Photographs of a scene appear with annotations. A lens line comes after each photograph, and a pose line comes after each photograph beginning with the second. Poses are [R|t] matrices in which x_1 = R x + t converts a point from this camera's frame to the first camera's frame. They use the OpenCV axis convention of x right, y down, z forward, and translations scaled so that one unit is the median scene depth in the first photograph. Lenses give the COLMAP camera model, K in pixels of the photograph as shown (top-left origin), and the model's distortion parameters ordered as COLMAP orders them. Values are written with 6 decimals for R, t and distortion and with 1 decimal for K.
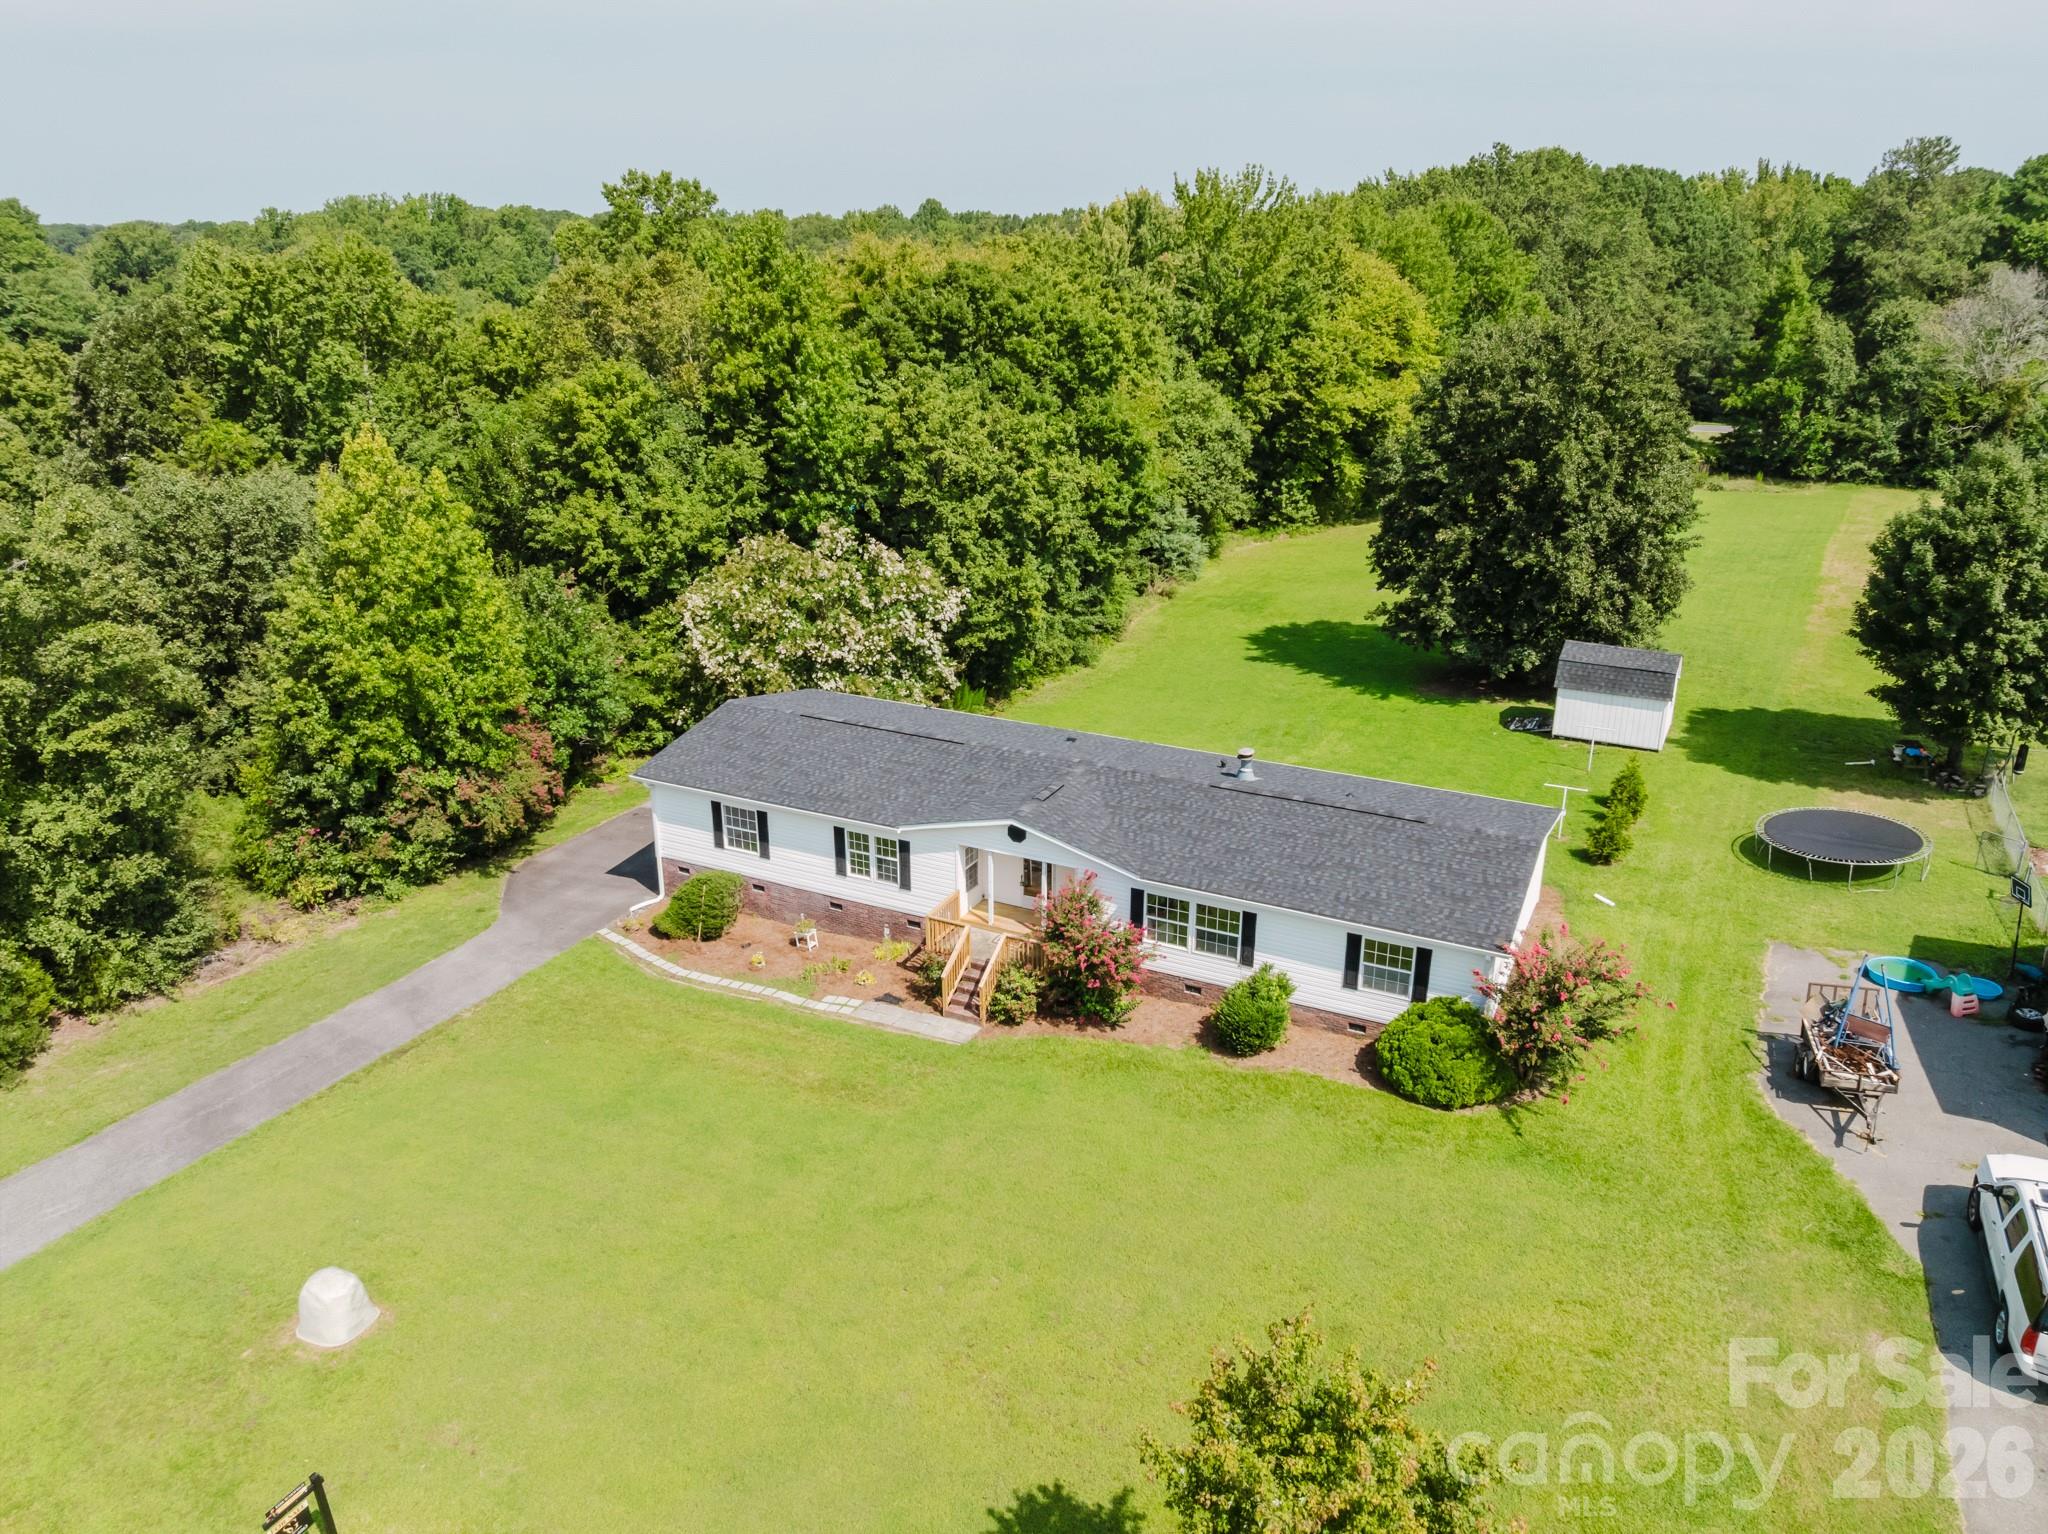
lens RADIAL K [[1440.8, 0, 1027.4], [0, 1440.8, 753.0], [0, 0, 1]] dist [-0.035555, 0.001165]
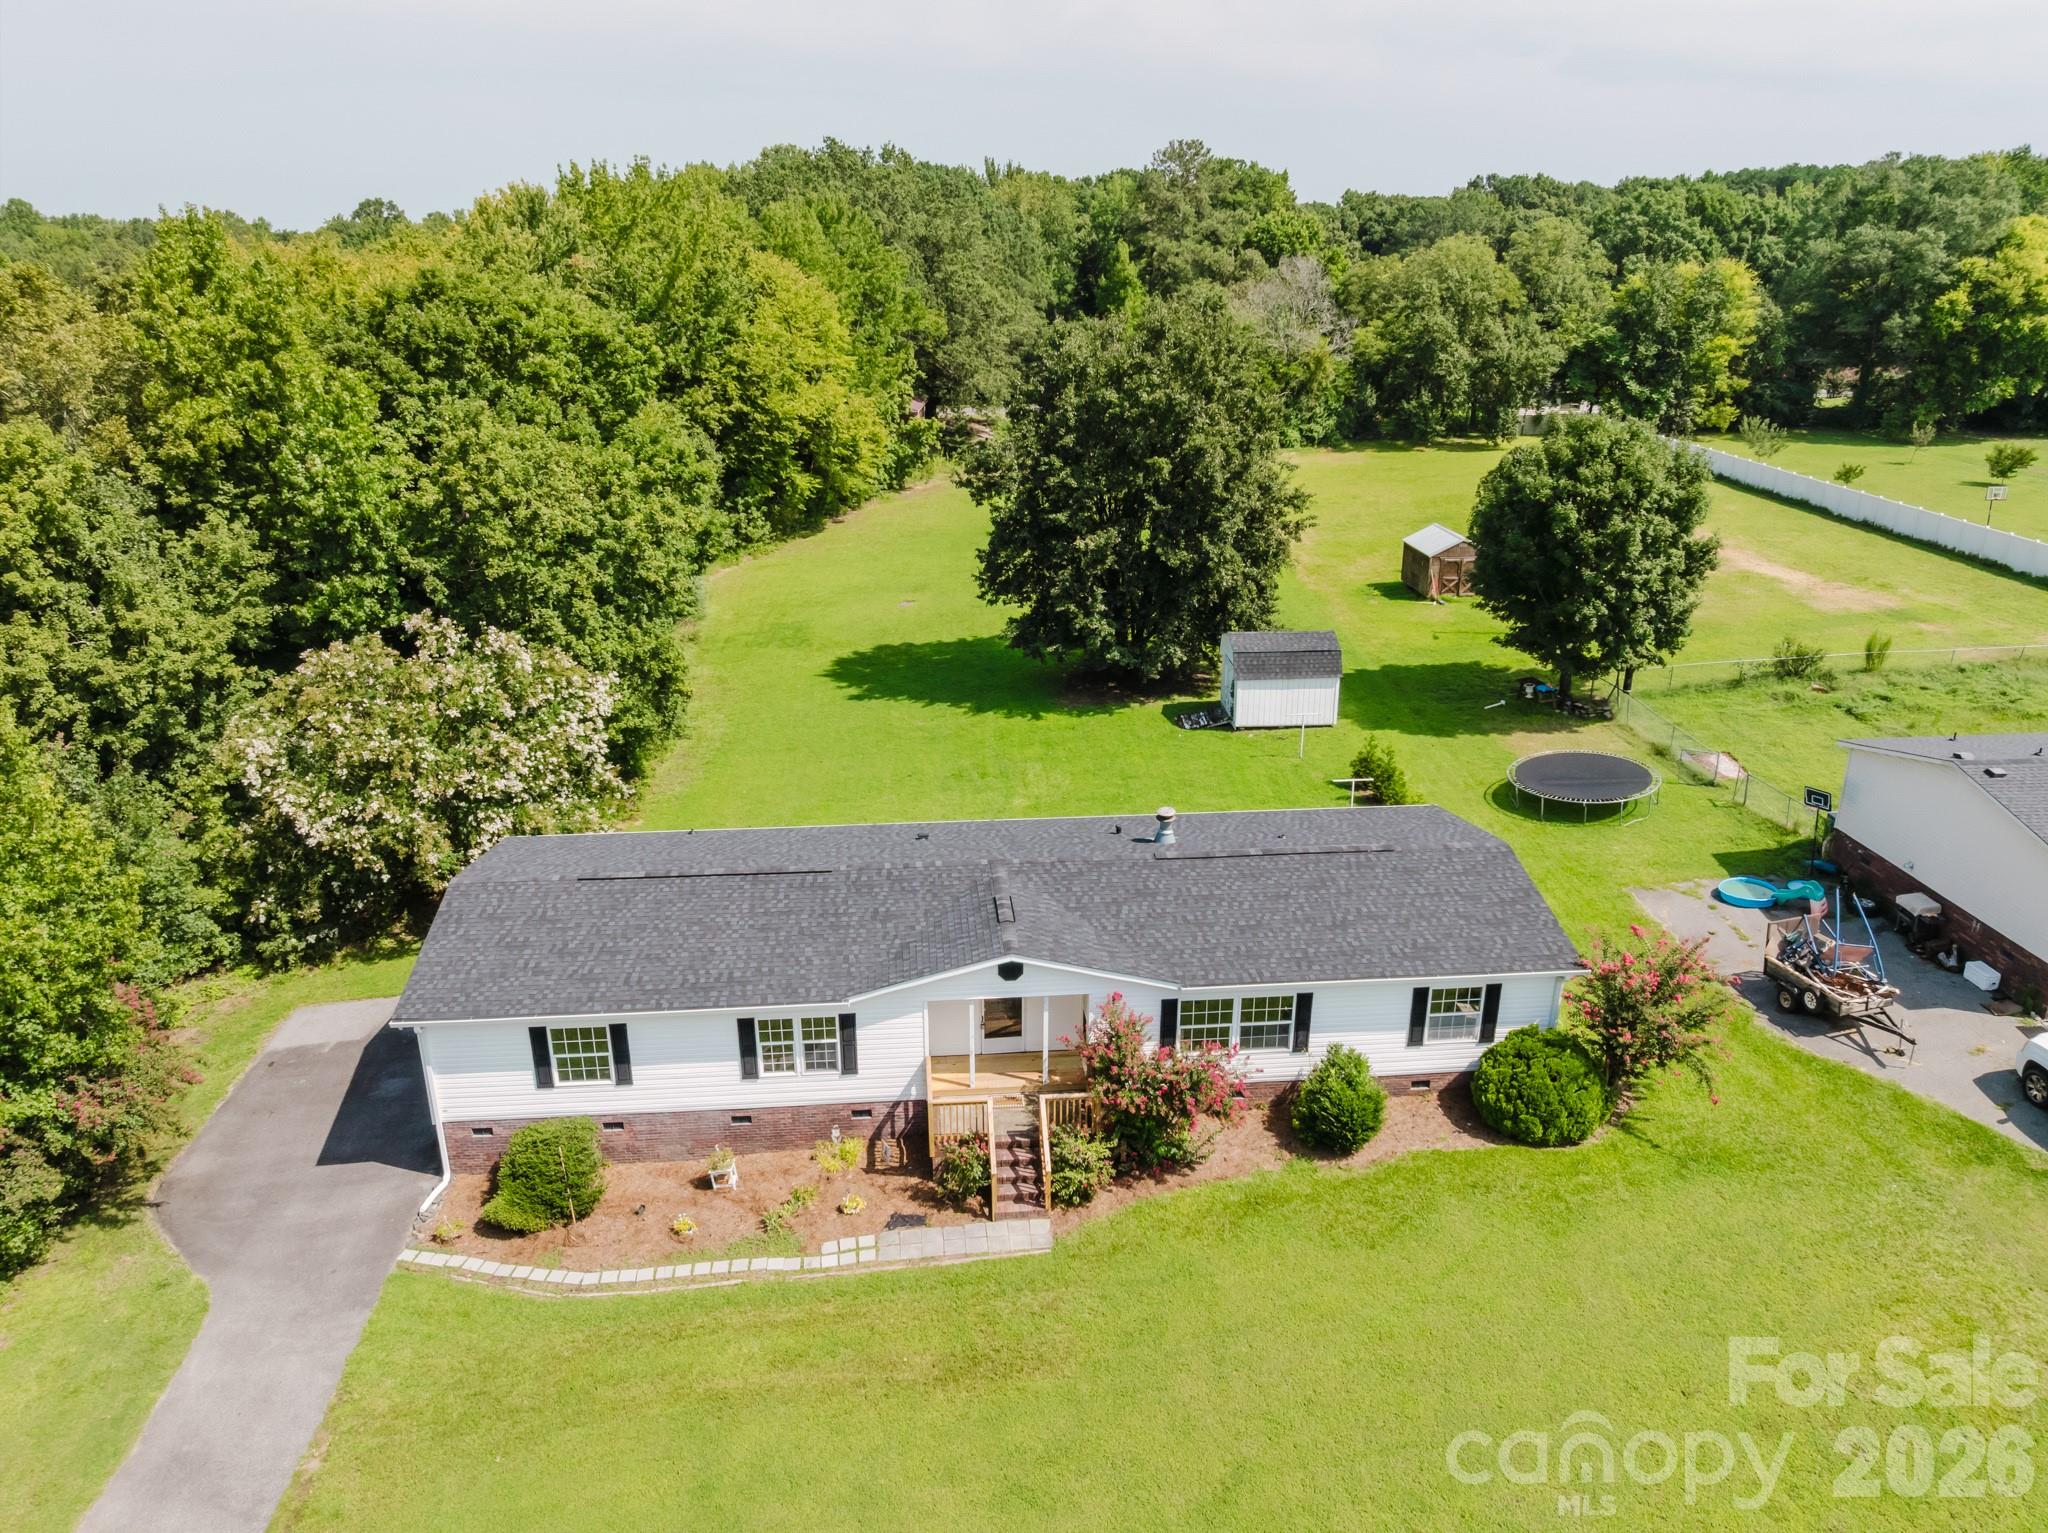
lens RADIAL K [[1440.8, 0, 1027.4], [0, 1440.8, 752.5], [0, 0, 1]] dist [-0.035555, 0.001165]
pose [[0.852312, -0.179160, 0.491392, -0.261634], [0.179414, 0.982647, 0.047079, -0.070237], [-0.491299, 0.048037, 0.869665, 0.201409]]
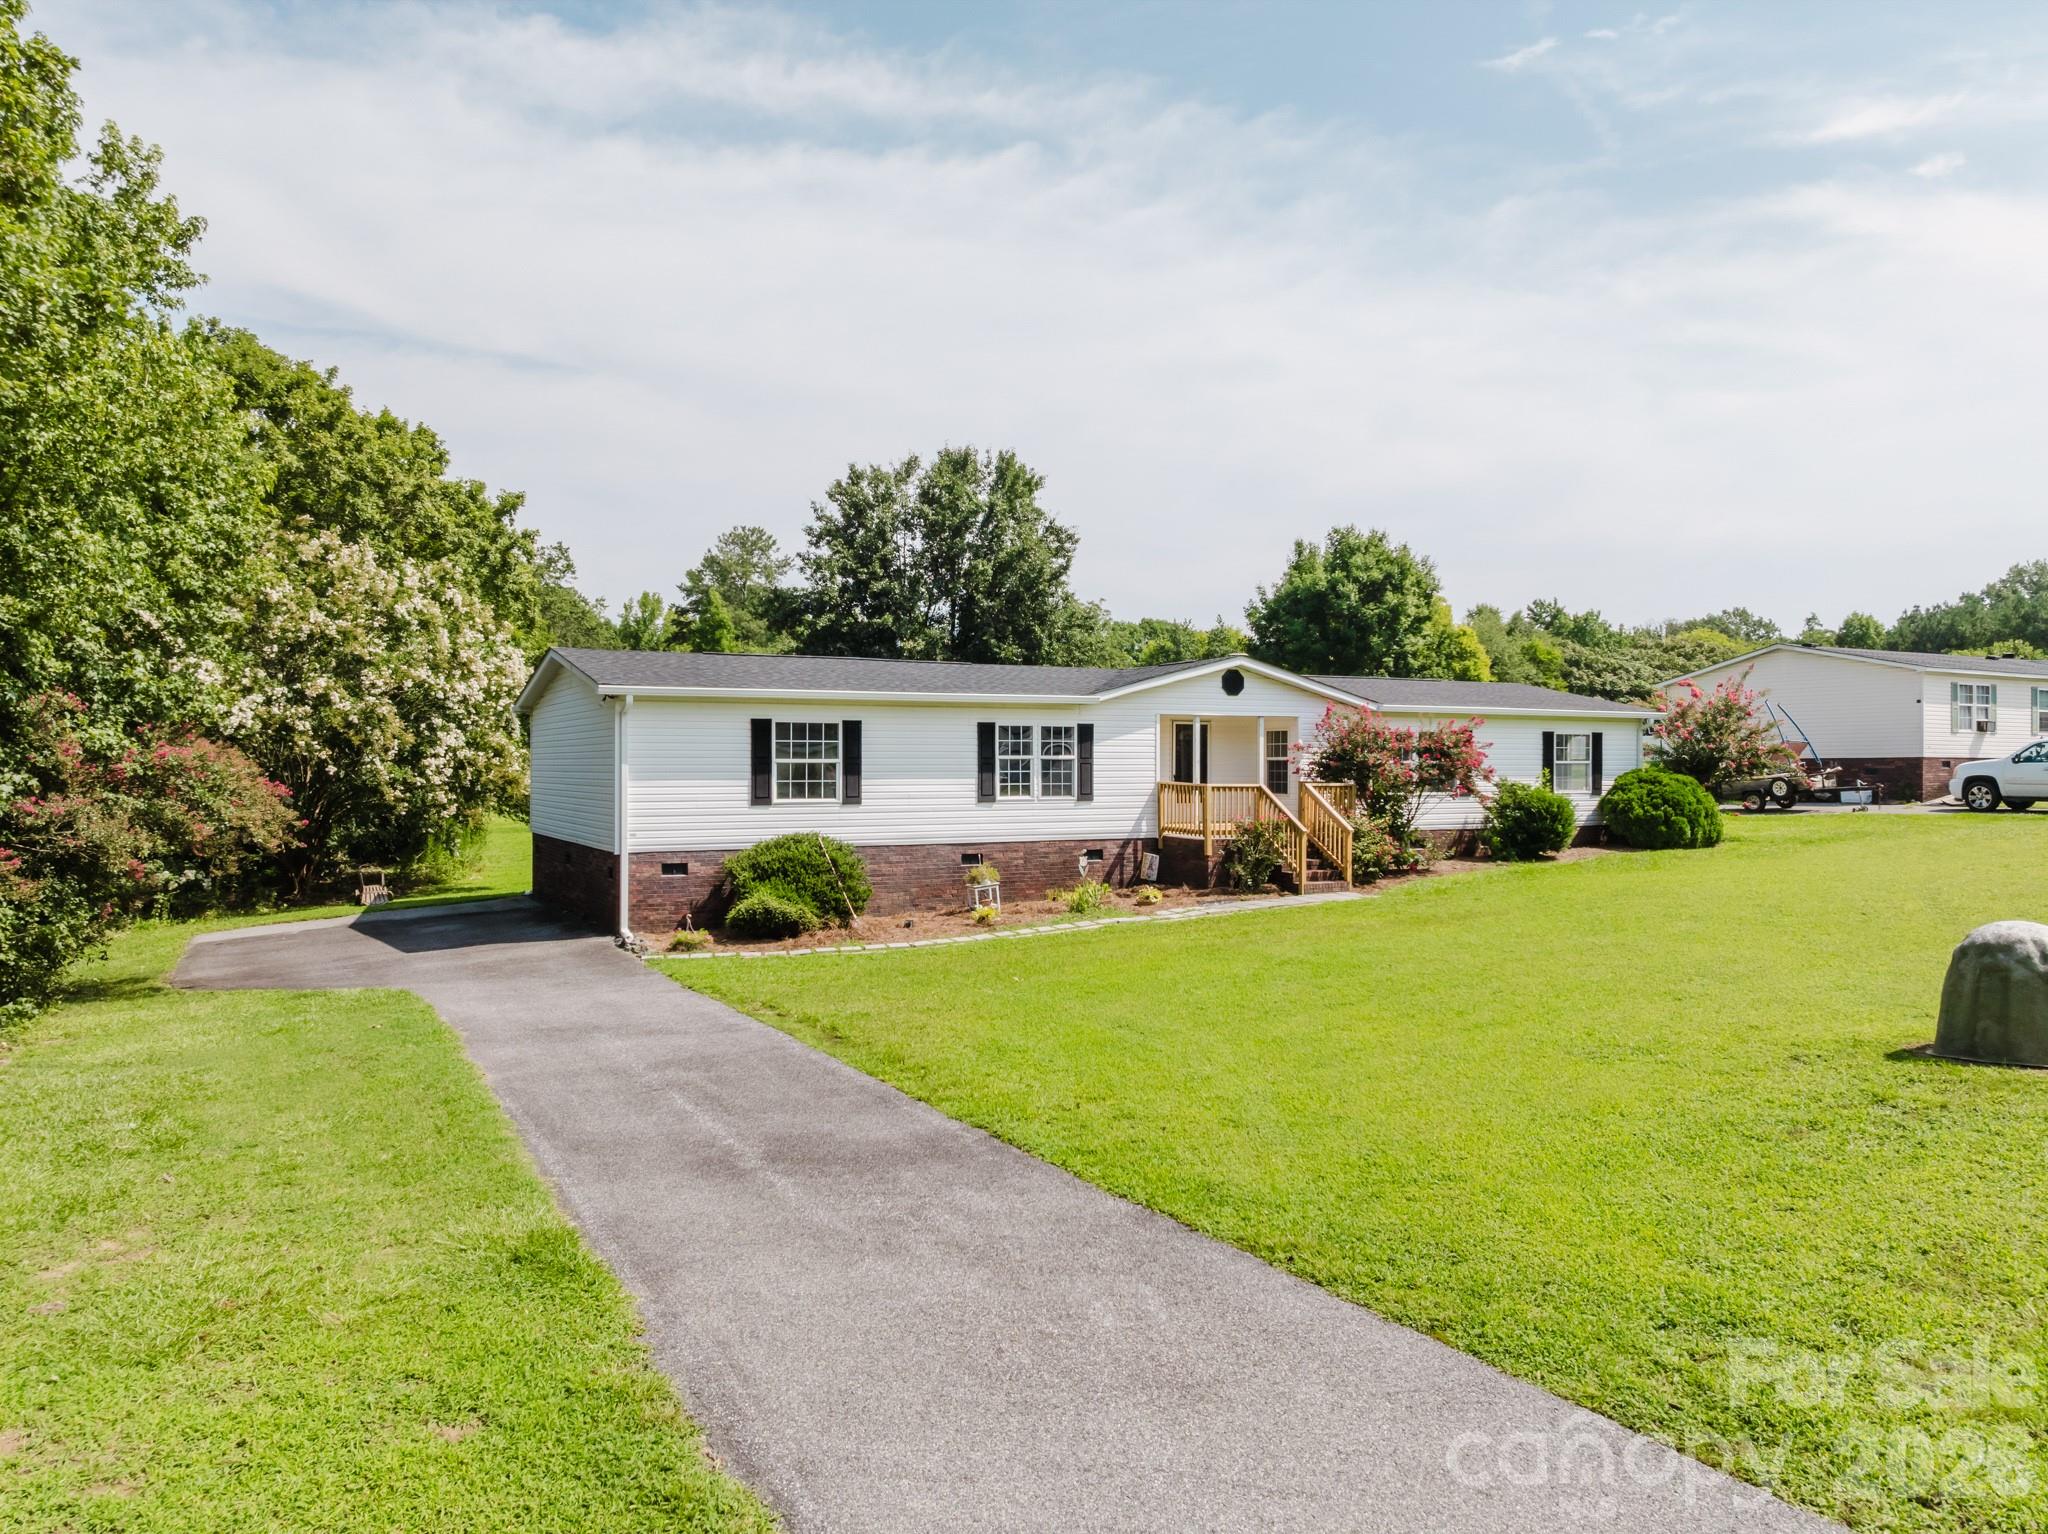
lens RADIAL K [[1440.8, 0, 1027.4], [0, 1440.8, 753.0], [0, 0, 1]] dist [-0.035555, 0.001165]
pose [[0.585988, 0.006036, 0.810297, -0.493112], [0.274503, 0.939368, -0.205512, 0.154675], [-0.762408, 0.342857, 0.548802, 0.468809]]
